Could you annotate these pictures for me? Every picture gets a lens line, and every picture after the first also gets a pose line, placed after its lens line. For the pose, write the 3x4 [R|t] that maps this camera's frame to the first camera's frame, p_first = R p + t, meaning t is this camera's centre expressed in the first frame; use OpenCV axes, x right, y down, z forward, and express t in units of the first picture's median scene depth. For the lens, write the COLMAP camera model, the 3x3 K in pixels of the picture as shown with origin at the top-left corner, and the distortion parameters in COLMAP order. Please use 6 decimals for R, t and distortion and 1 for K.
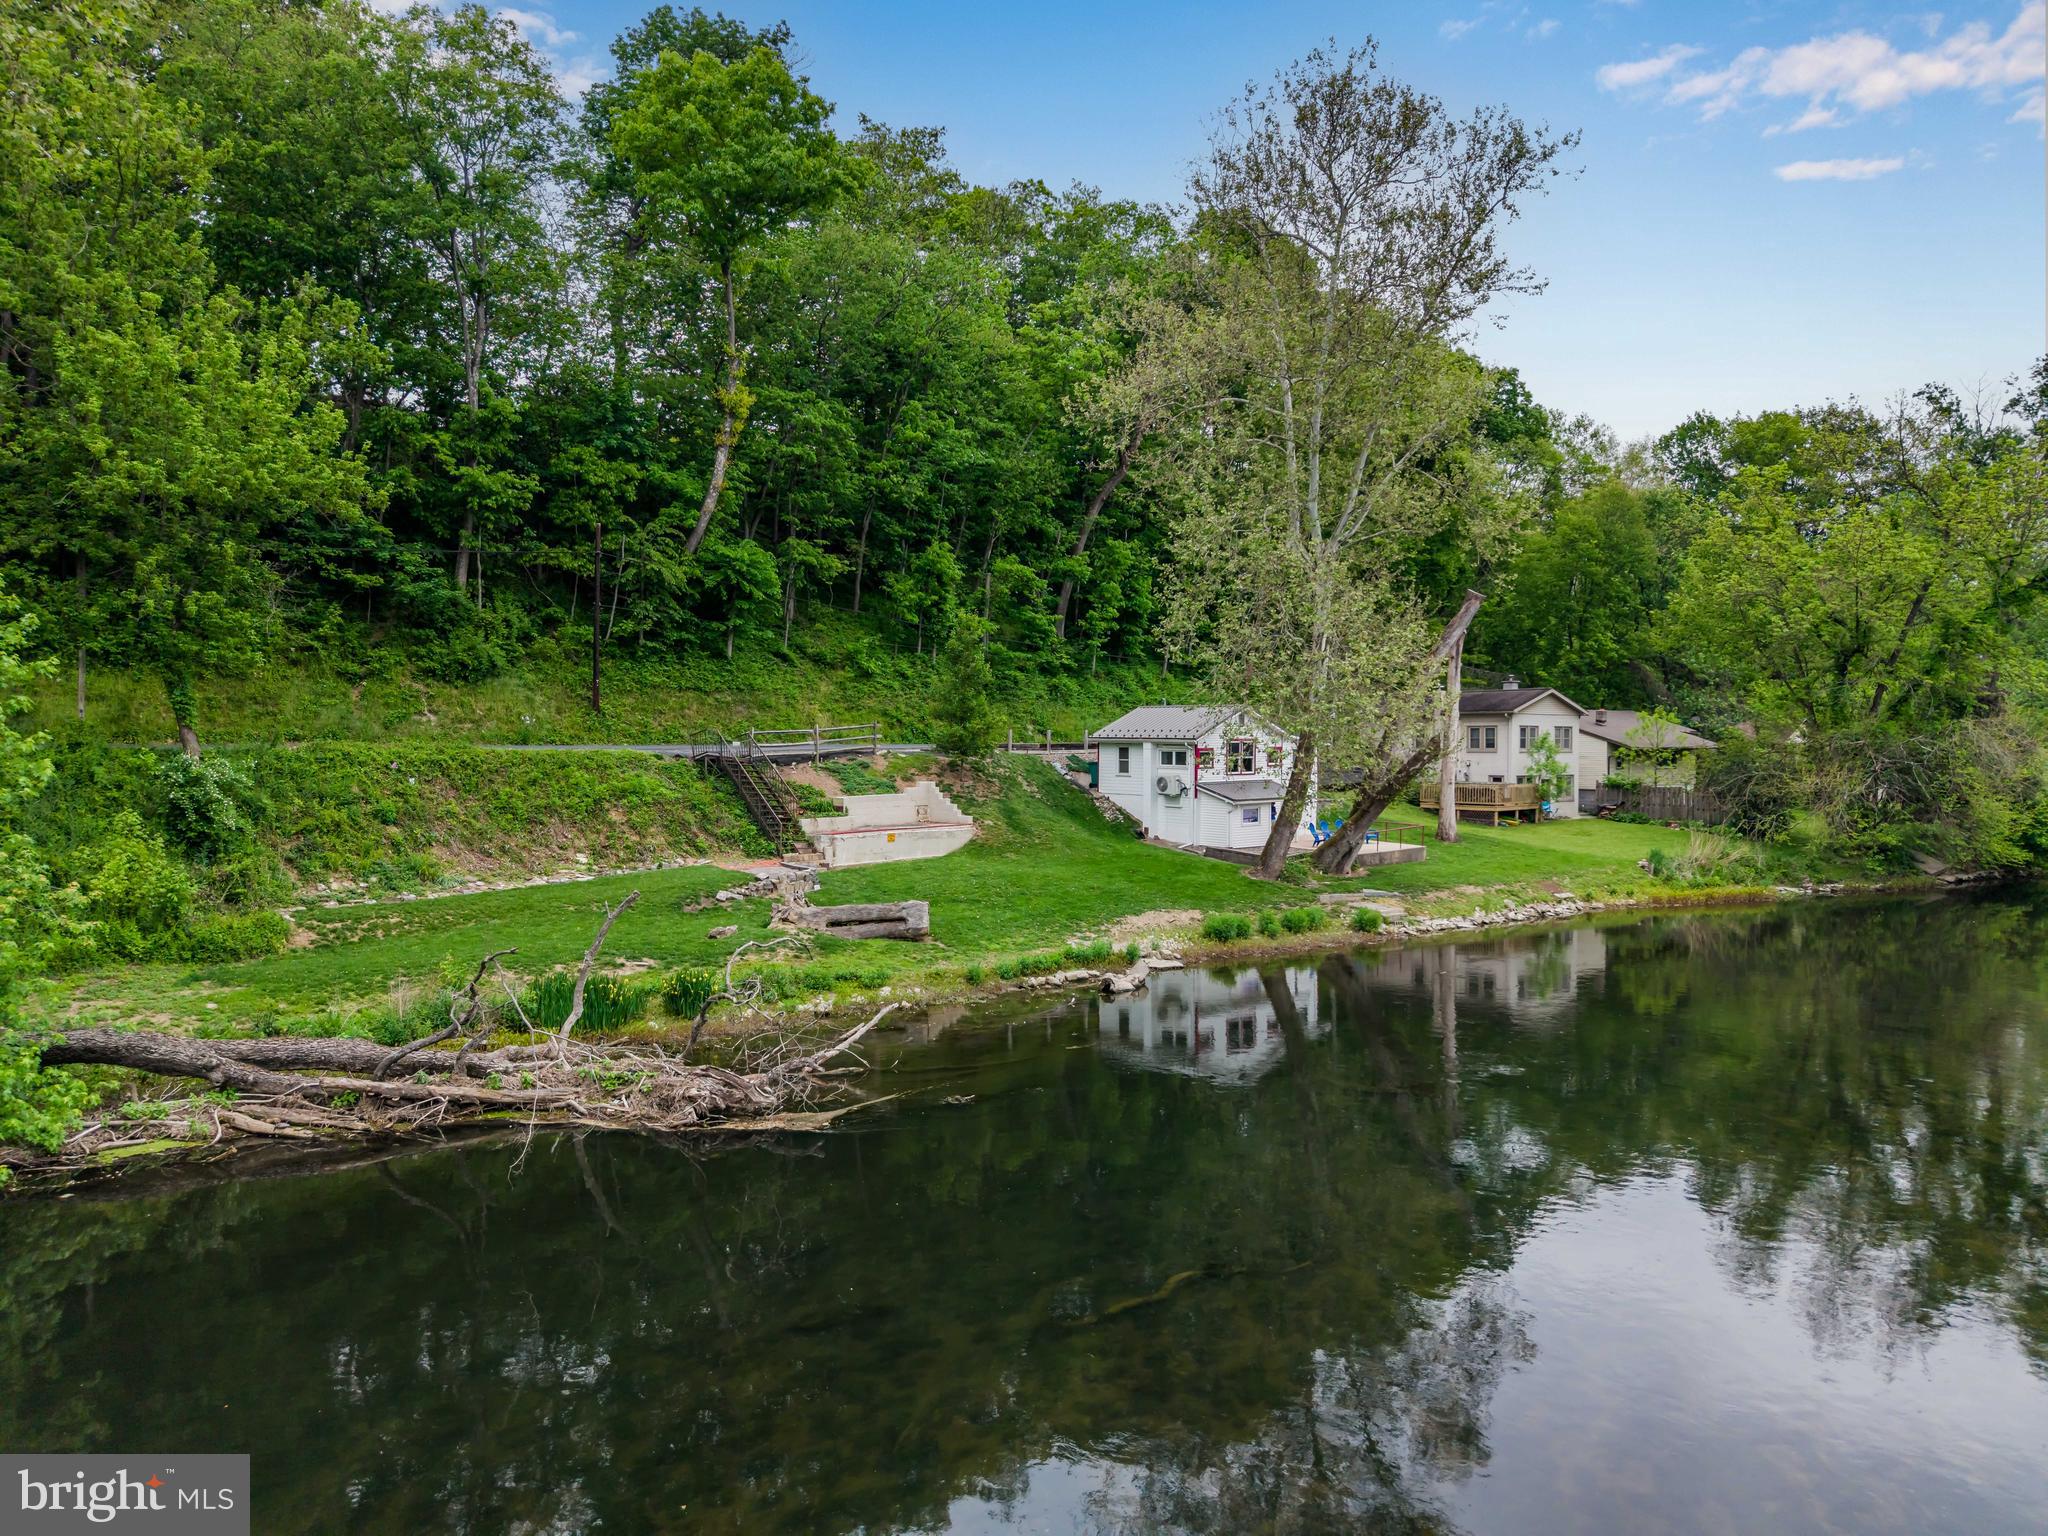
lens RADIAL K [[1370.9, 0, 1013.8], [0, 1370.9, 760.5], [0, 0, 1]] dist [0.030262, -0.026073]
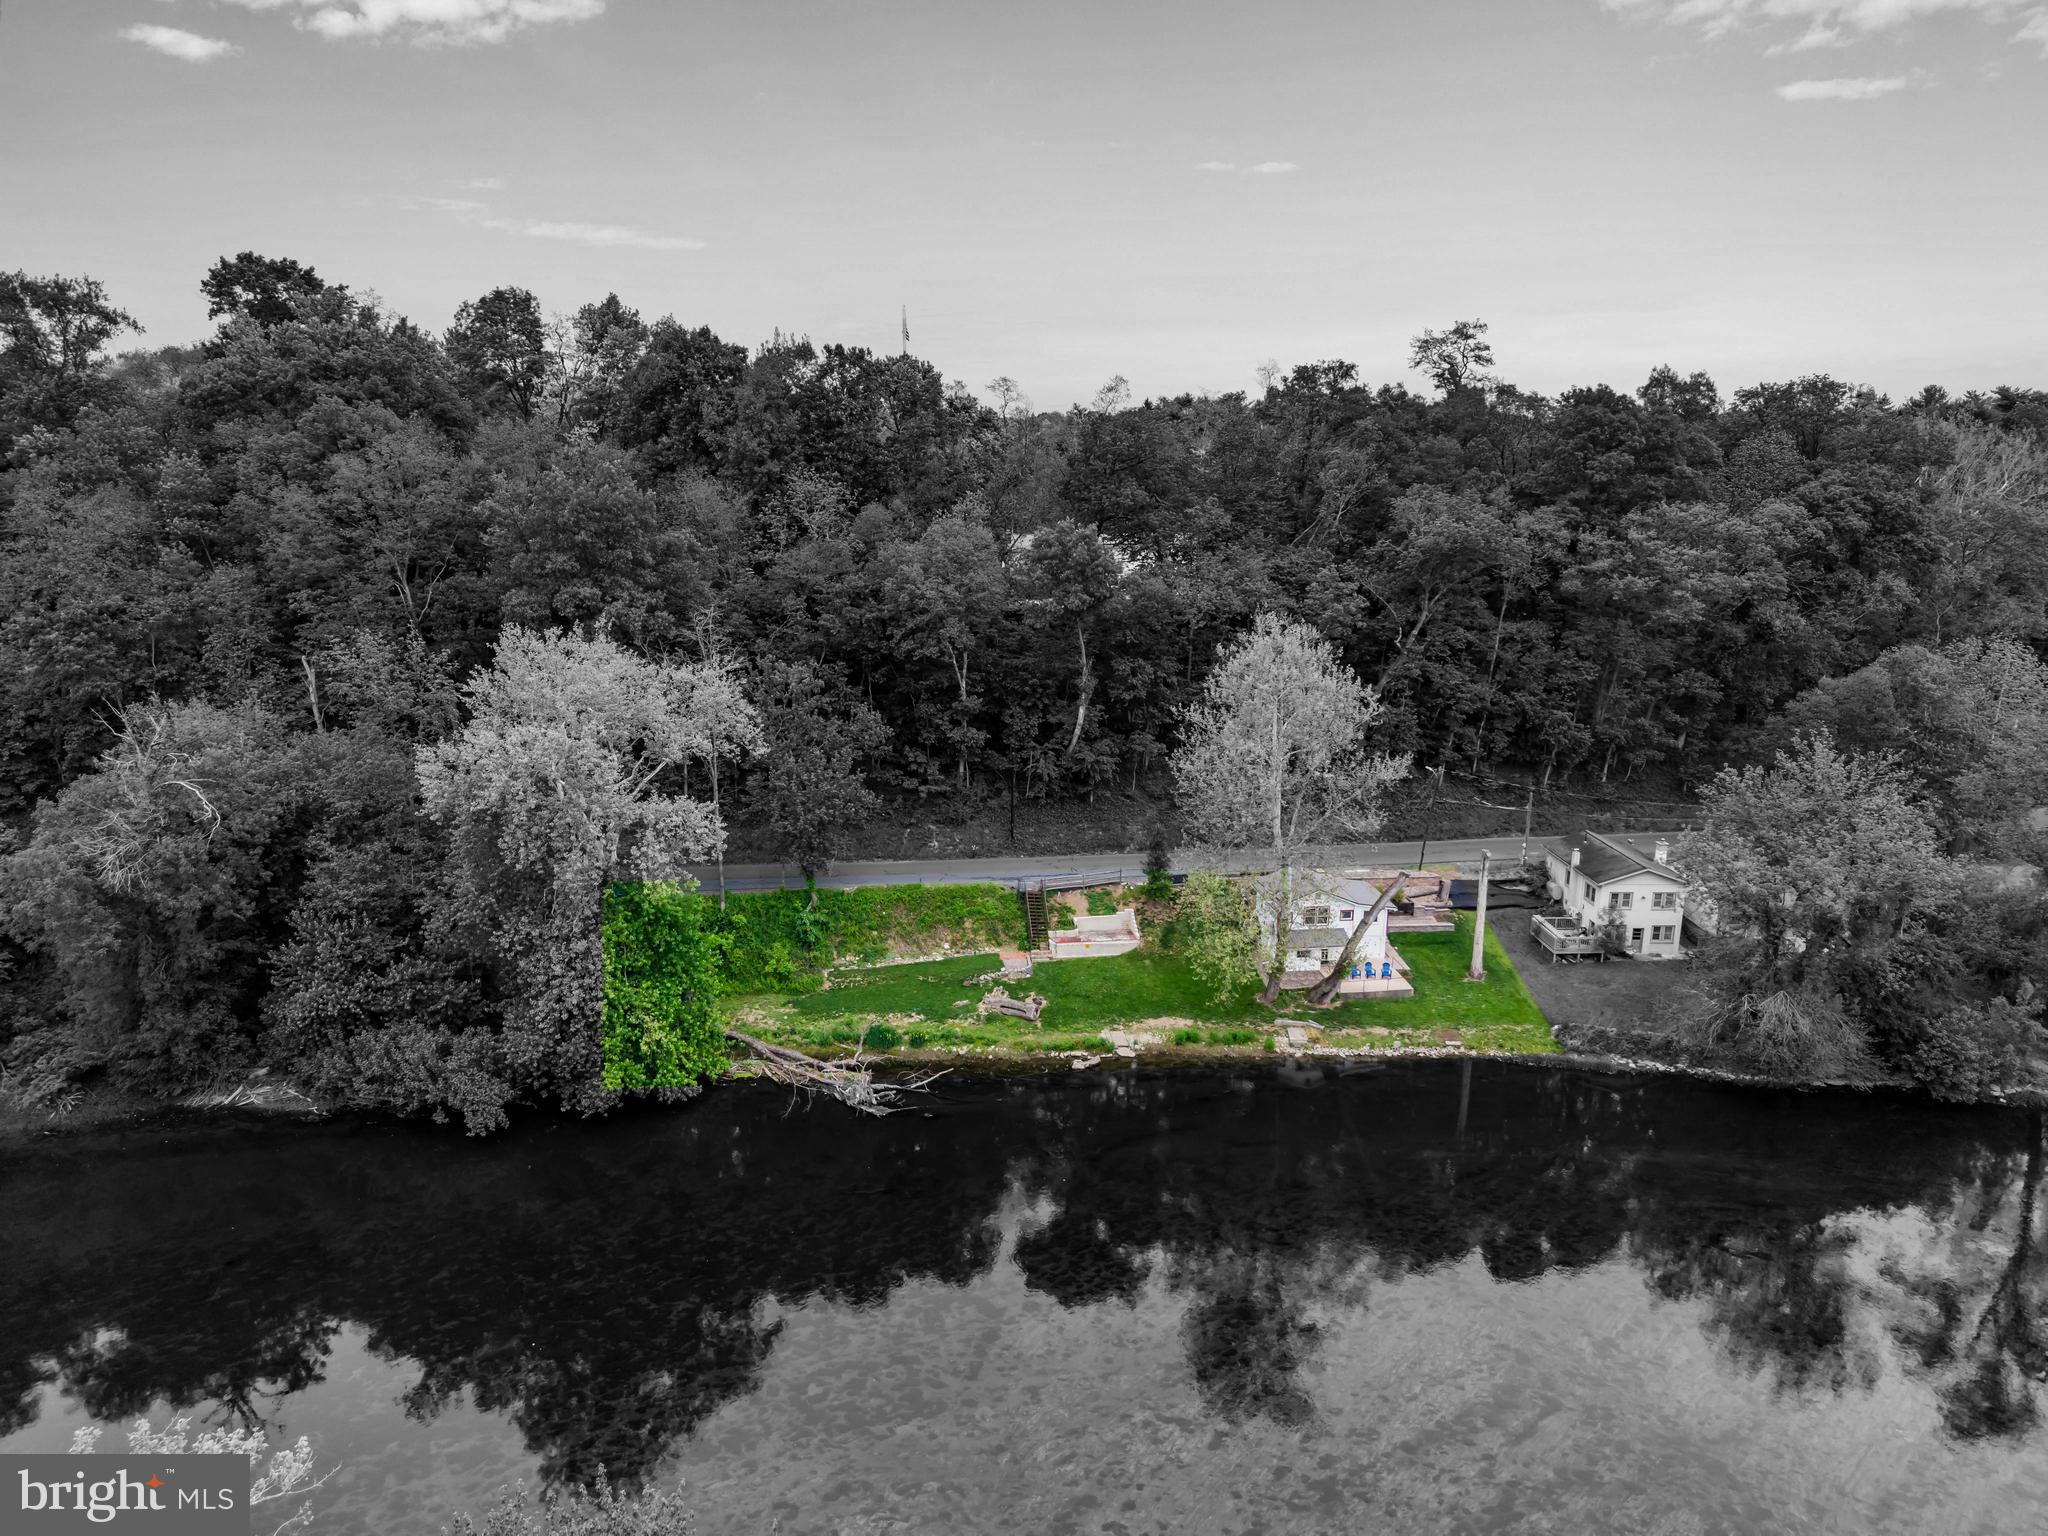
lens RADIAL K [[1370.9, 0, 1011.9], [0, 1370.9, 747.9], [0, 0, 1]] dist [0.030262, -0.026073]
pose [[0.805601, 0.136433, -0.576536, 0.852275], [-0.016446, 0.977899, 0.208432, -0.585235], [0.592231, -0.158431, 0.790040, -0.608864]]
